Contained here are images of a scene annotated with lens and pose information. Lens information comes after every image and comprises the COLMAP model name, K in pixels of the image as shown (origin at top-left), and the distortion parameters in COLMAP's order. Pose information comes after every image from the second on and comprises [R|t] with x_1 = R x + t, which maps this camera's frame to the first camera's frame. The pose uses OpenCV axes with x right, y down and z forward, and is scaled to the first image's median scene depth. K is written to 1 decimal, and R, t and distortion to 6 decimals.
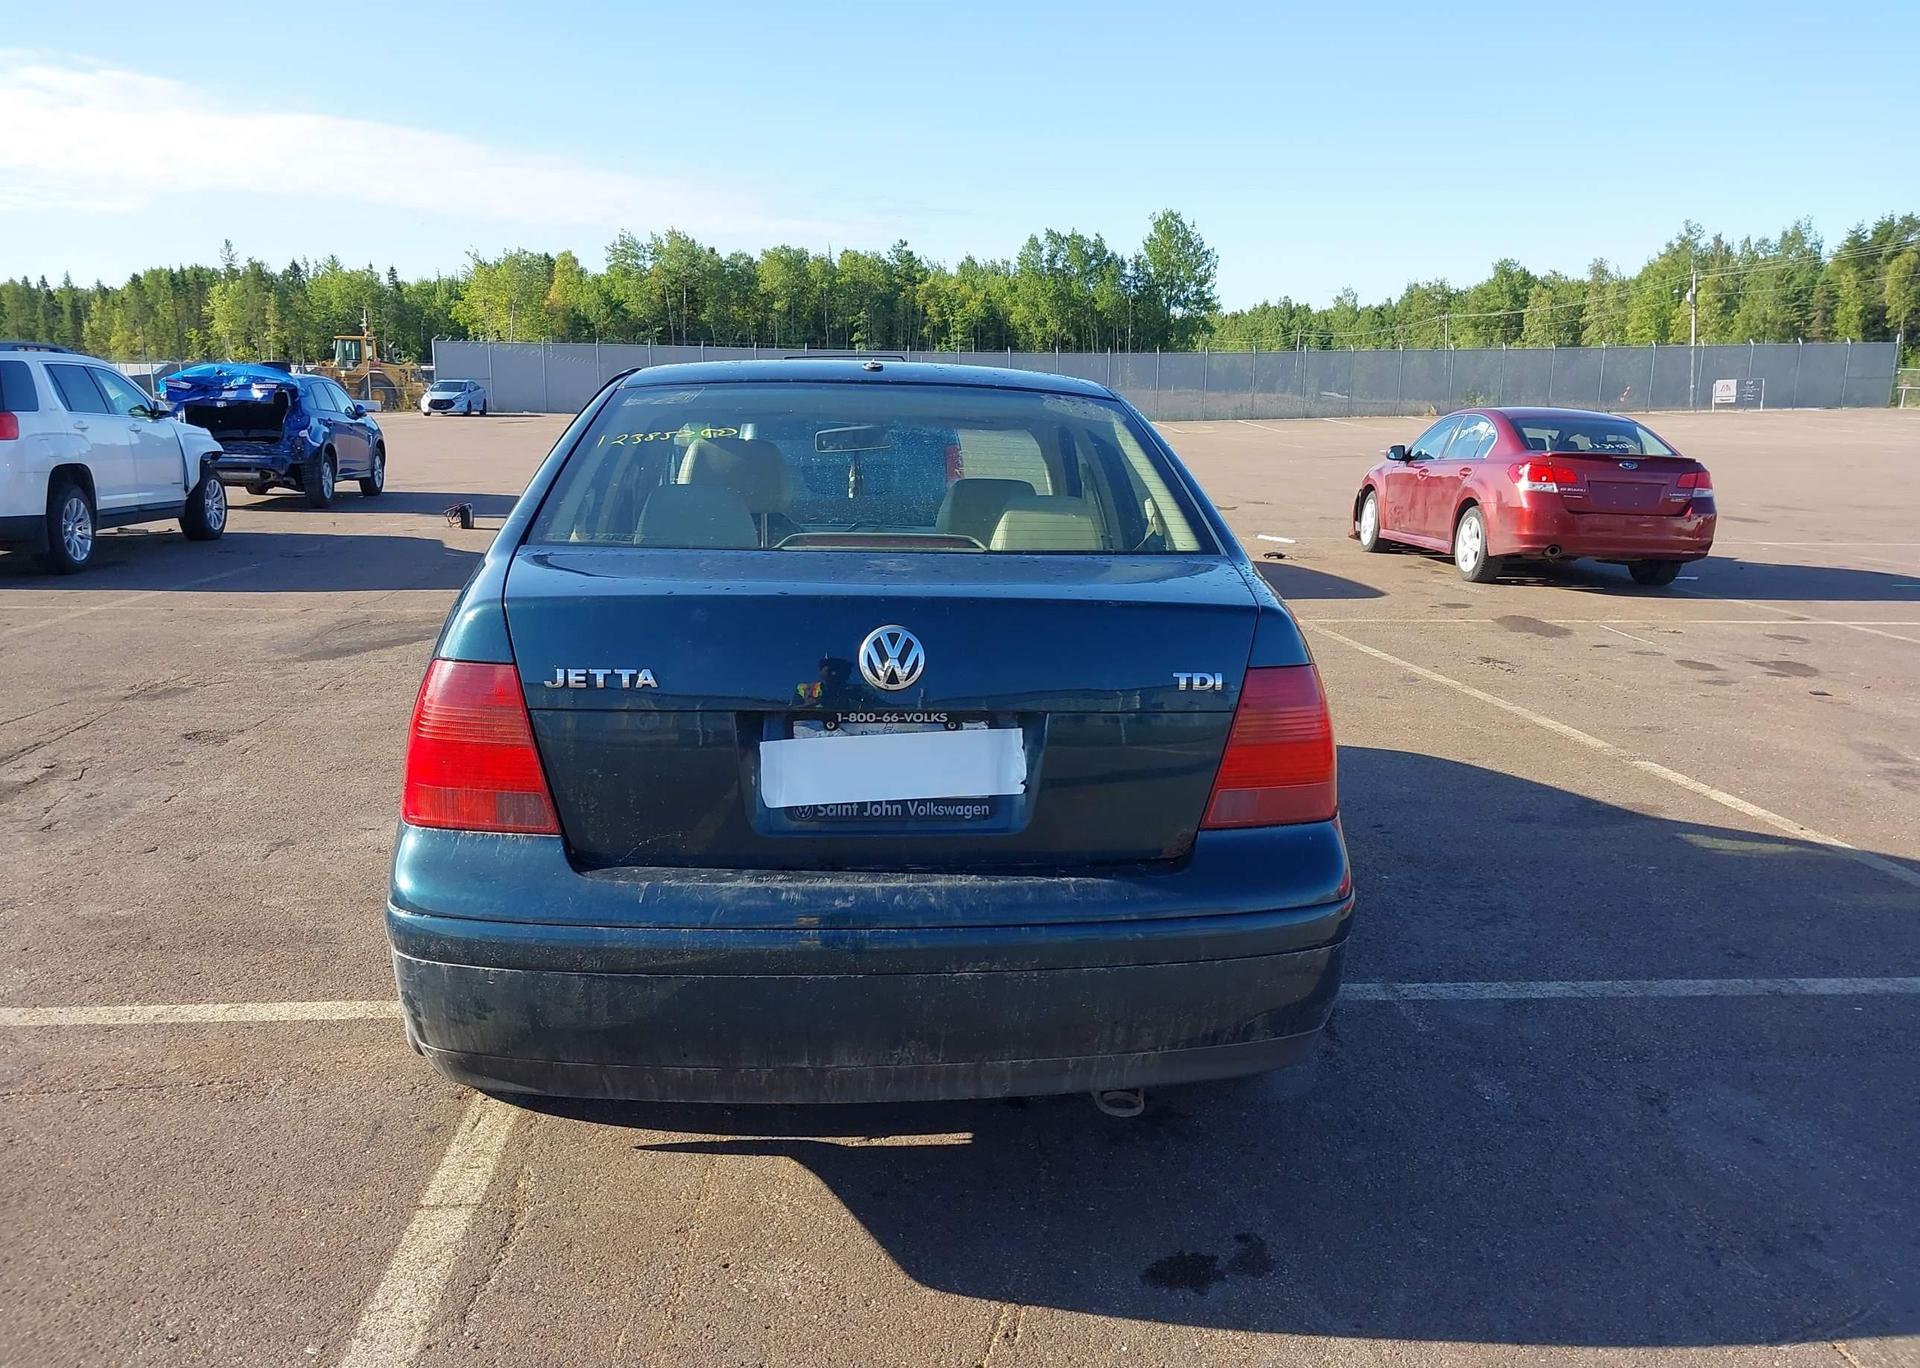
lens RADIAL K [[1516.3, 0, 999.7], [0, 1516.3, 685.3], [0, 0, 1]] dist [0.058642, -0.097245]
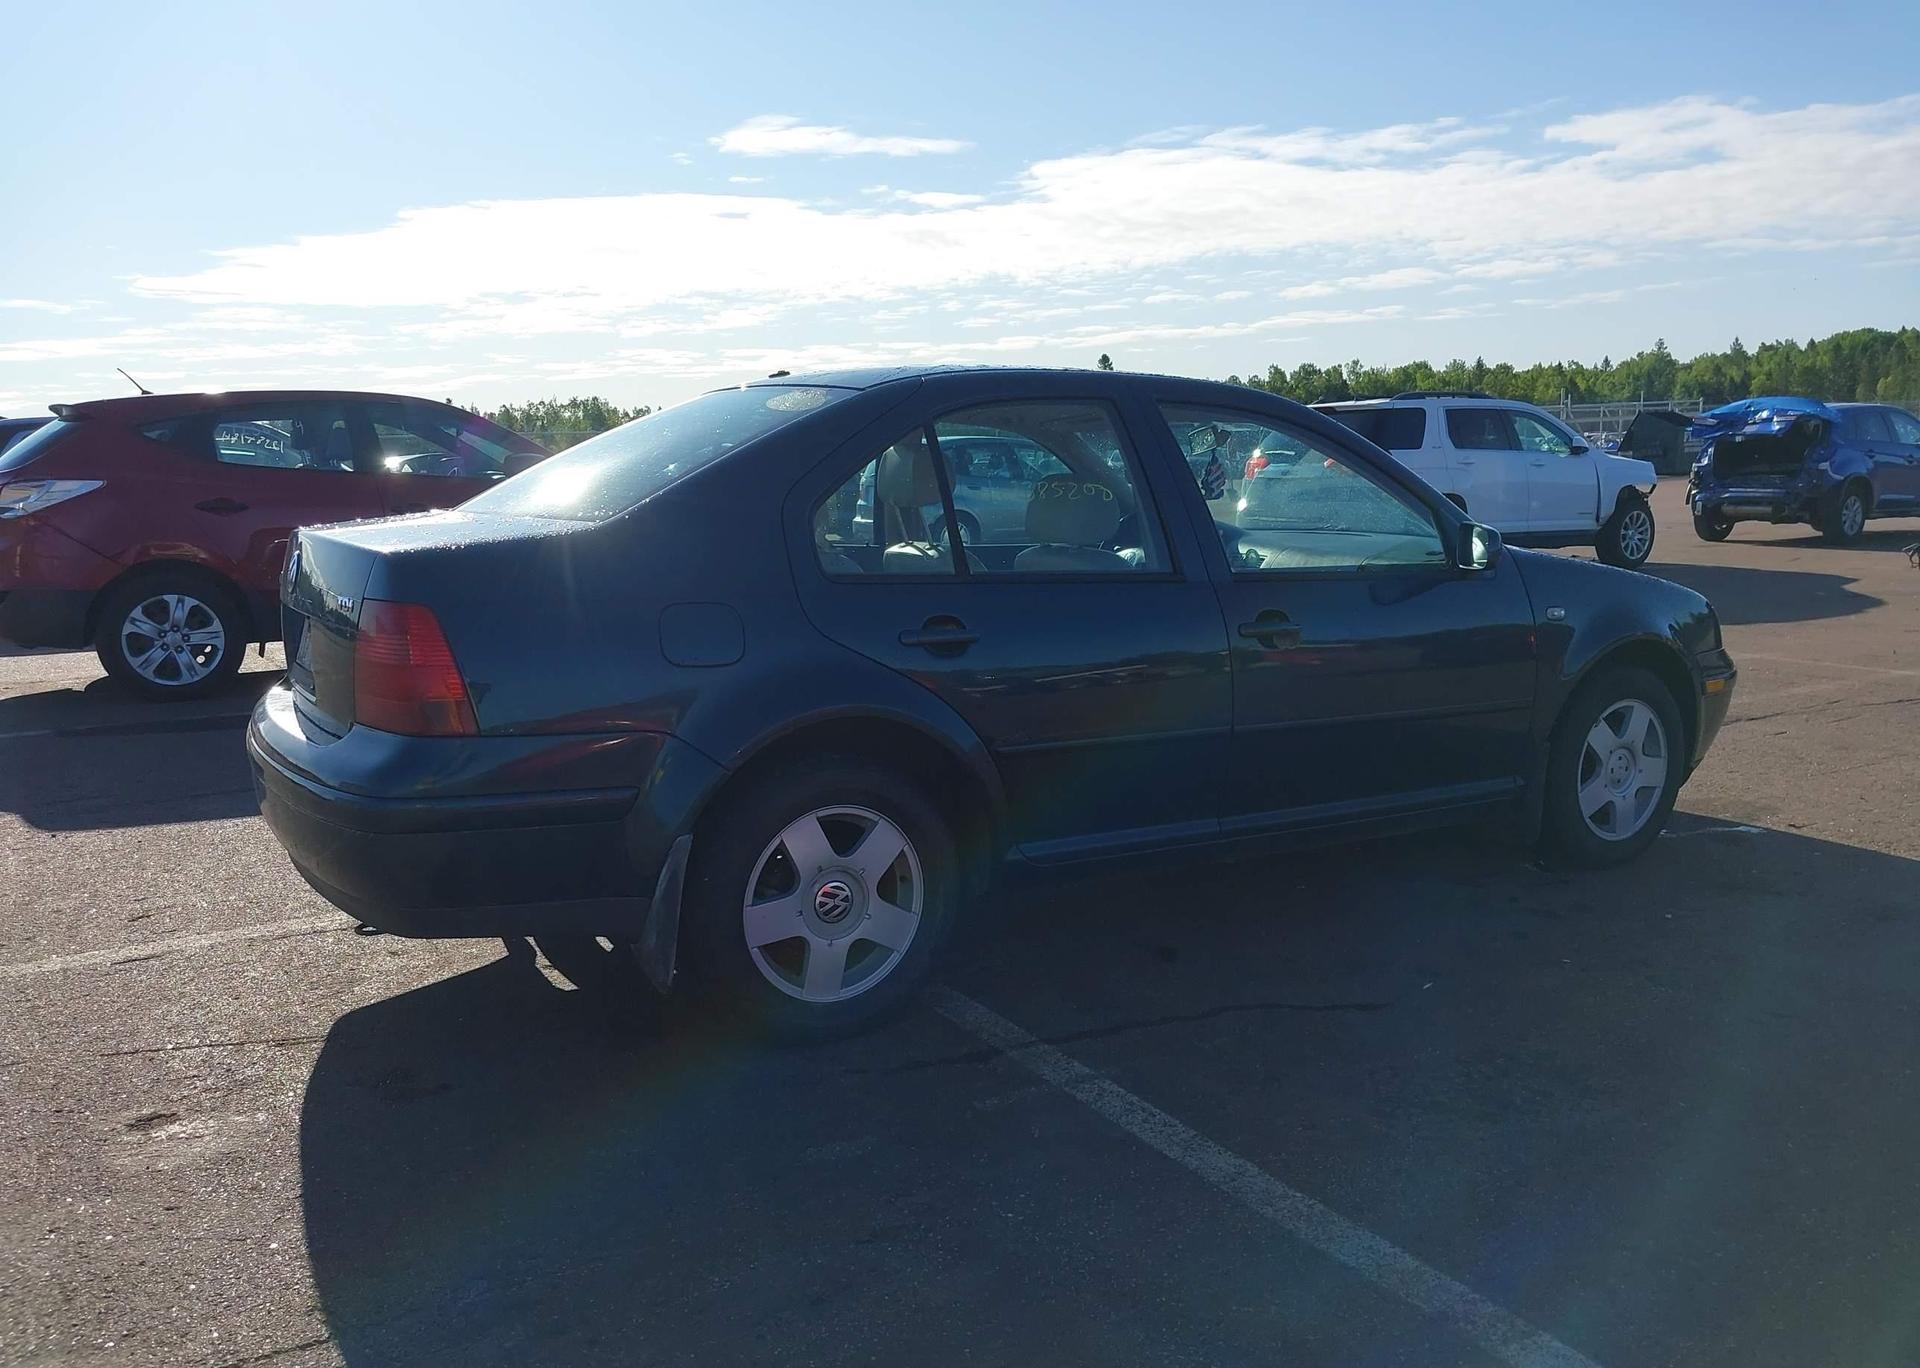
lens RADIAL K [[1516.3, 0, 957.4], [0, 1516.3, 693.3], [0, 0, 1]] dist [0.058642, -0.097245]
pose [[0.418441, 0.111807, -0.901336, 0.056011], [-0.134201, 0.989112, 0.060393, -0.002746], [0.898275, 0.095689, 0.428889, 0.033910]]
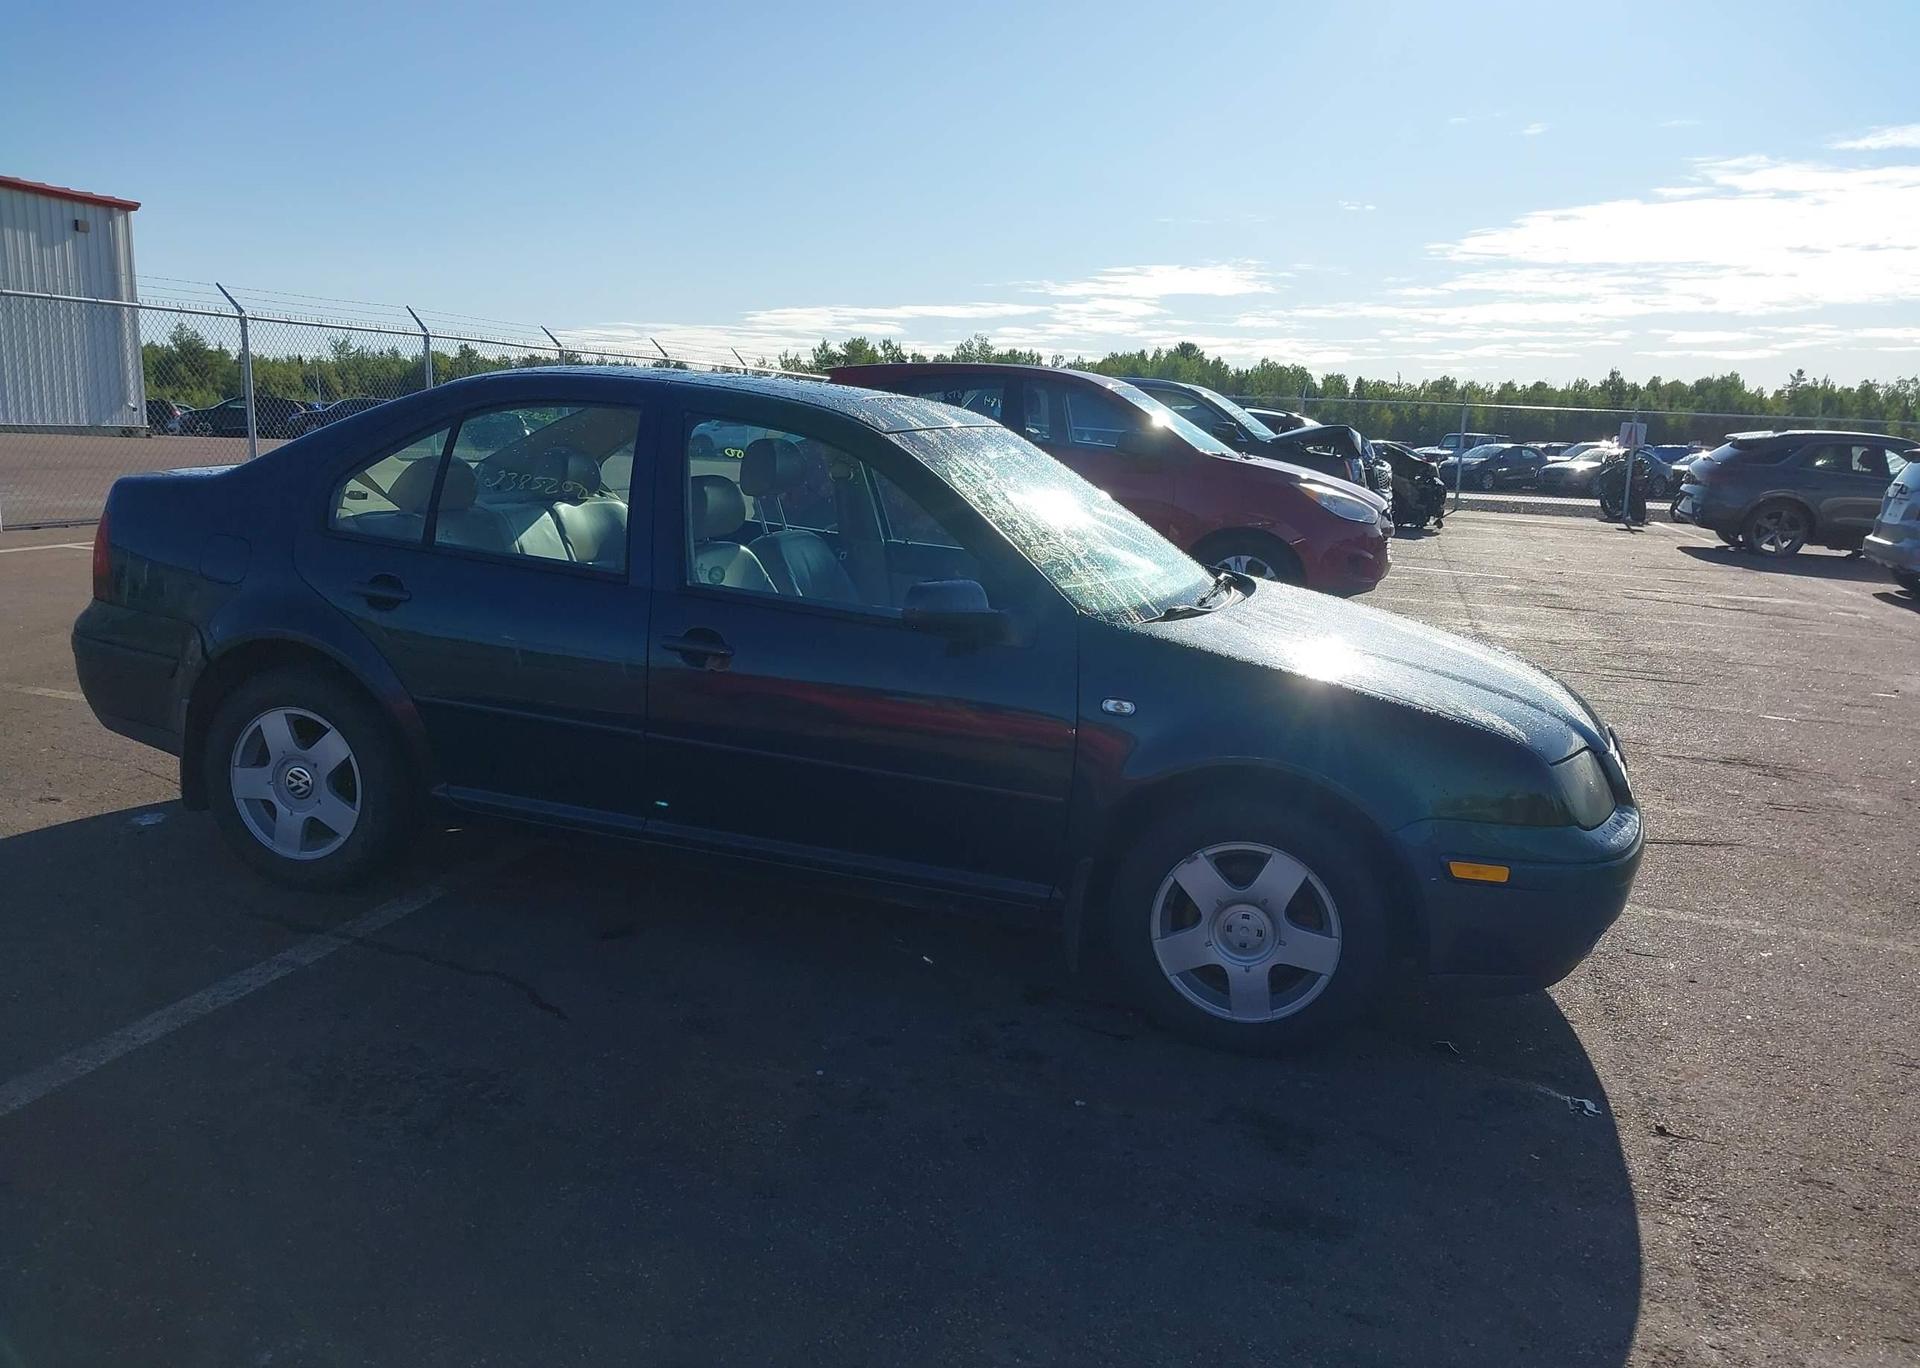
lens RADIAL K [[1516.3, 0, 938.2], [0, 1516.3, 698.2], [0, 0, 1]] dist [0.058642, -0.097245]
pose [[-0.387672, 0.138649, -0.911310, 0.057905], [-0.223488, 0.944990, 0.238845, -0.017780], [0.894295, 0.296261, -0.335360, 0.099620]]
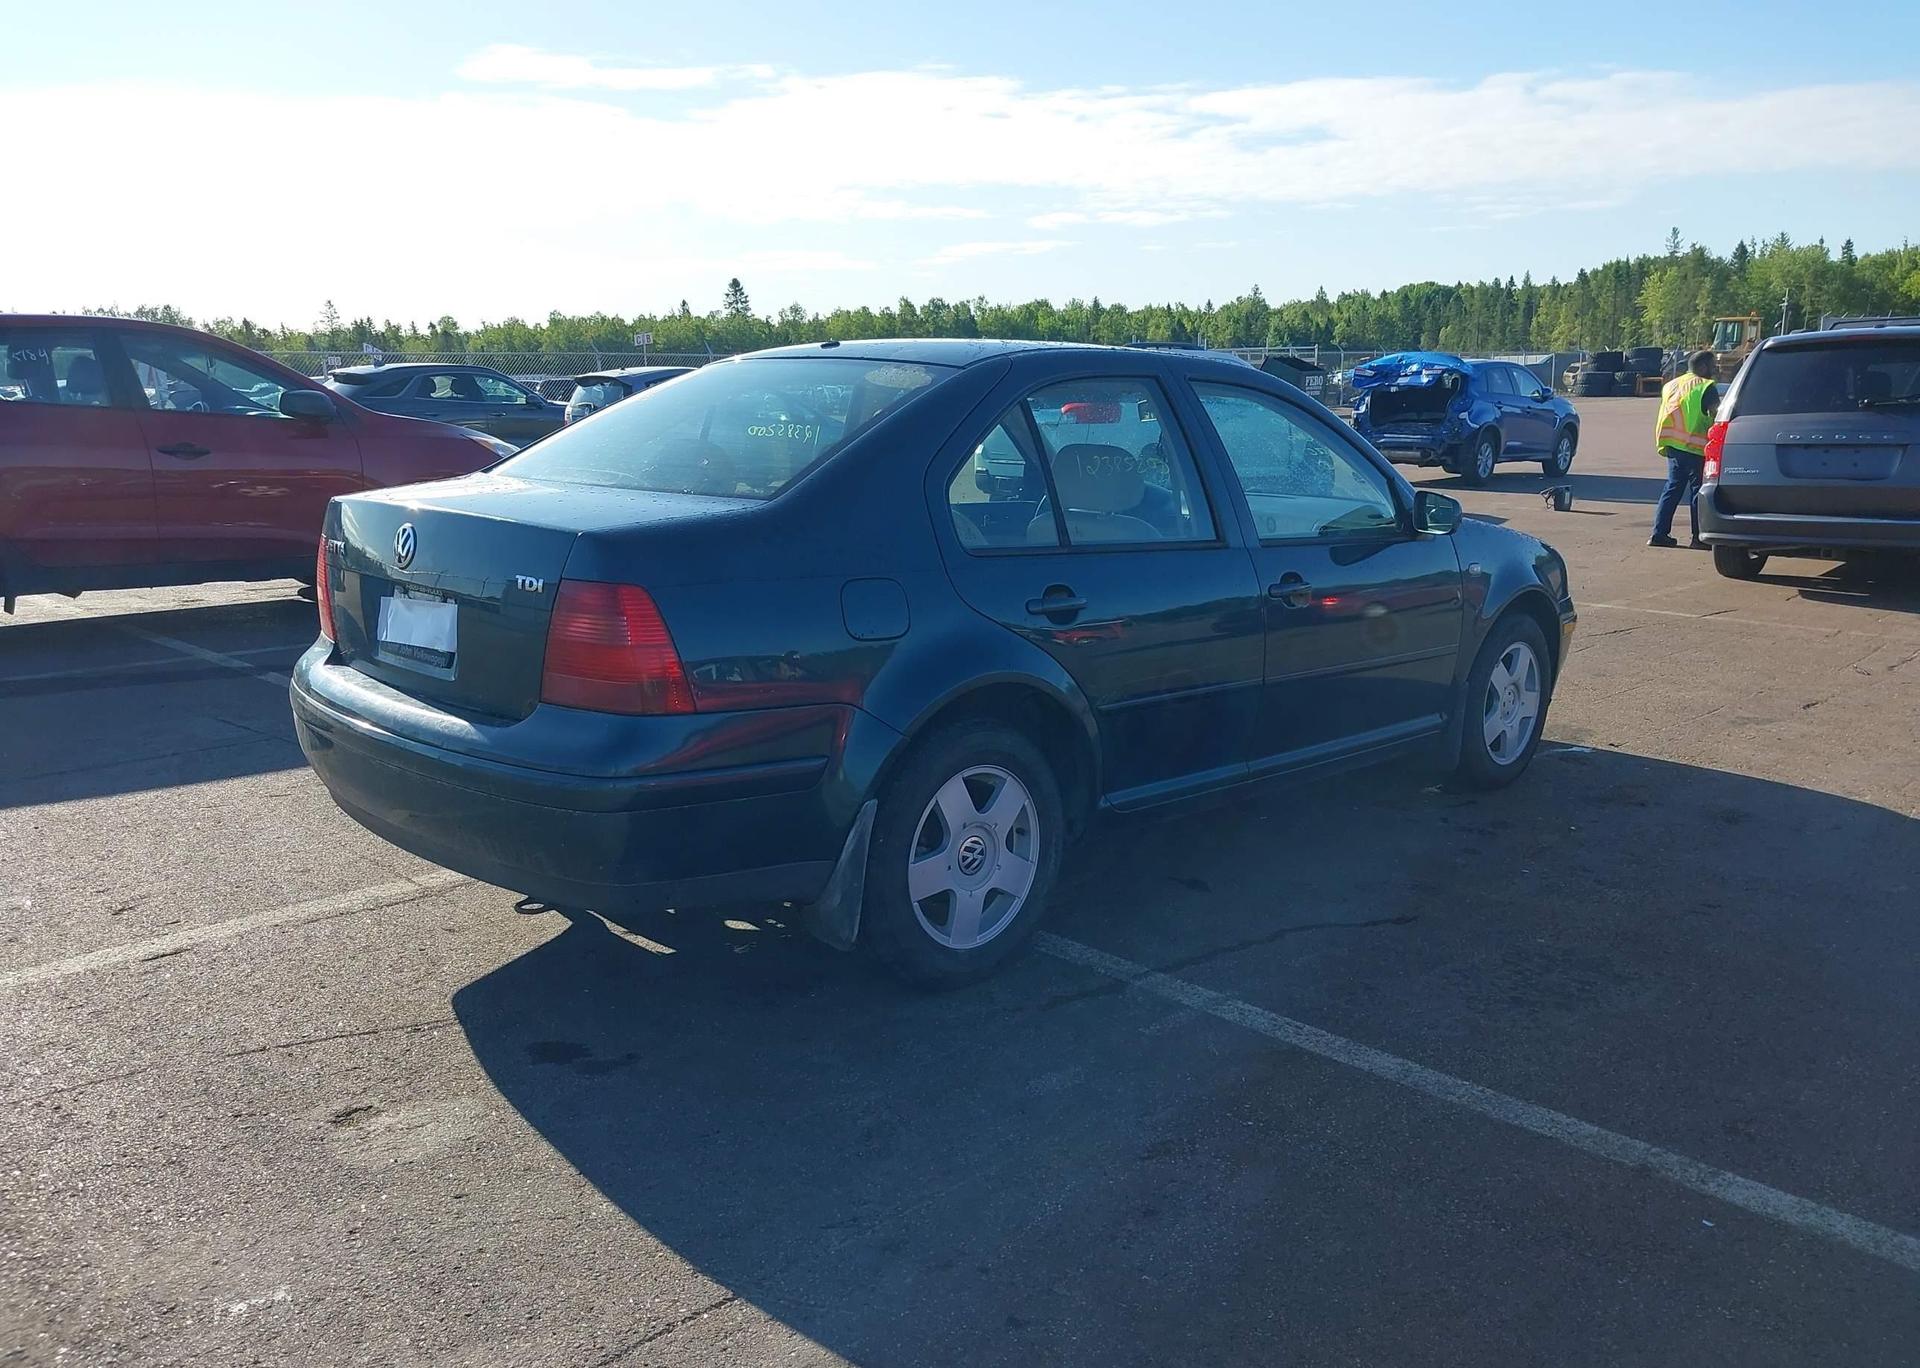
lens RADIAL K [[1516.3, 0, 954.4], [0, 1516.3, 692.1], [0, 0, 1]] dist [0.058642, -0.097245]
pose [[0.621562, 0.136918, -0.771307, 0.049744], [-0.126971, 0.989196, 0.073276, -0.001861], [0.773007, 0.052388, 0.632231, 0.017186]]
